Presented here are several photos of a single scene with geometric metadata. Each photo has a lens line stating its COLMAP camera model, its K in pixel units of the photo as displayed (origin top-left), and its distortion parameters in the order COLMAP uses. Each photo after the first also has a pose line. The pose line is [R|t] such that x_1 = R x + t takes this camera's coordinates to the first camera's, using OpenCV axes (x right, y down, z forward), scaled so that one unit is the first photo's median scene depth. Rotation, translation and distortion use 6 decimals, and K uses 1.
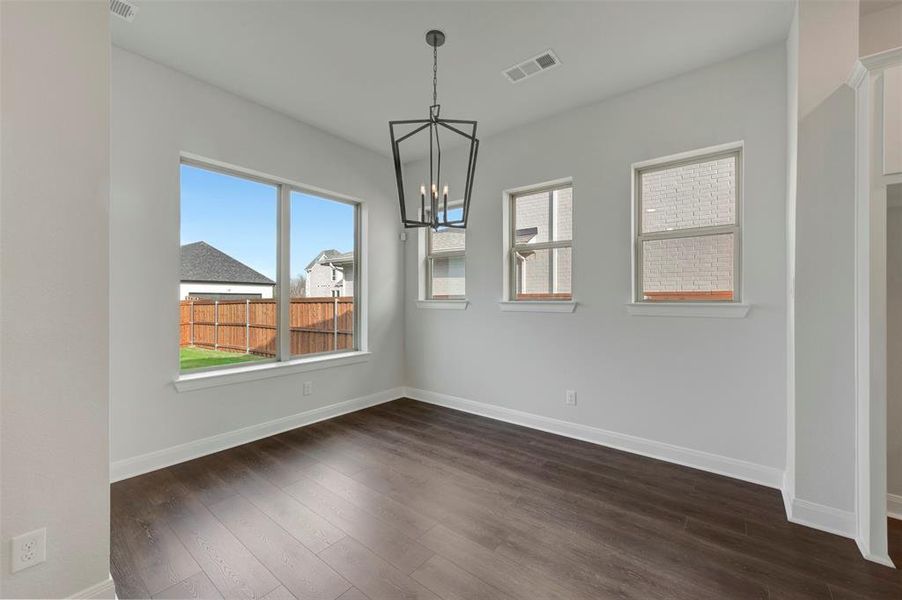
lens RADIAL K [[356.7, 0, 454.6], [0, 356.7, 296.9], [0, 0, 1]] dist [-0.000241, -0.000481]
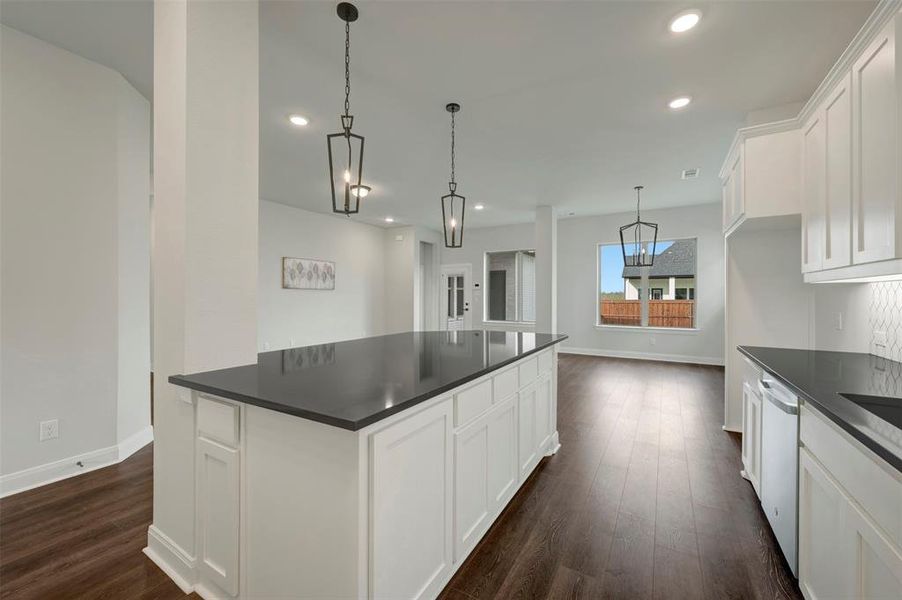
lens RADIAL K [[355.4, 0, 454.3], [0, 355.4, 296.0], [0, 0, 1]] dist [-0.000554, -0.000182]
pose [[0.120337, -0.005139, -0.992720, 1.307587], [0.003124, 0.999984, -0.004798, 0.006482], [0.992728, -0.002524, 0.120351, -0.313861]]
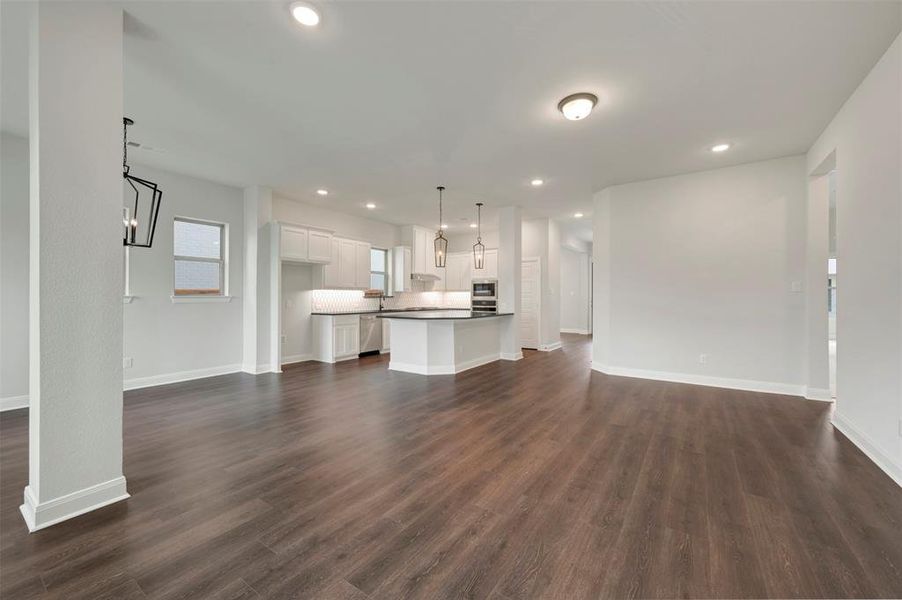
lens RADIAL K [[356.7, 0, 454.6], [0, 356.7, 296.9], [0, 0, 1]] dist [-0.000241, -0.000481]
pose [[-0.064208, -0.006058, 0.997918, -1.000319], [-0.002870, 0.999979, 0.005886, 0.005510], [-0.997932, -0.002486, -0.064224, -0.184341]]
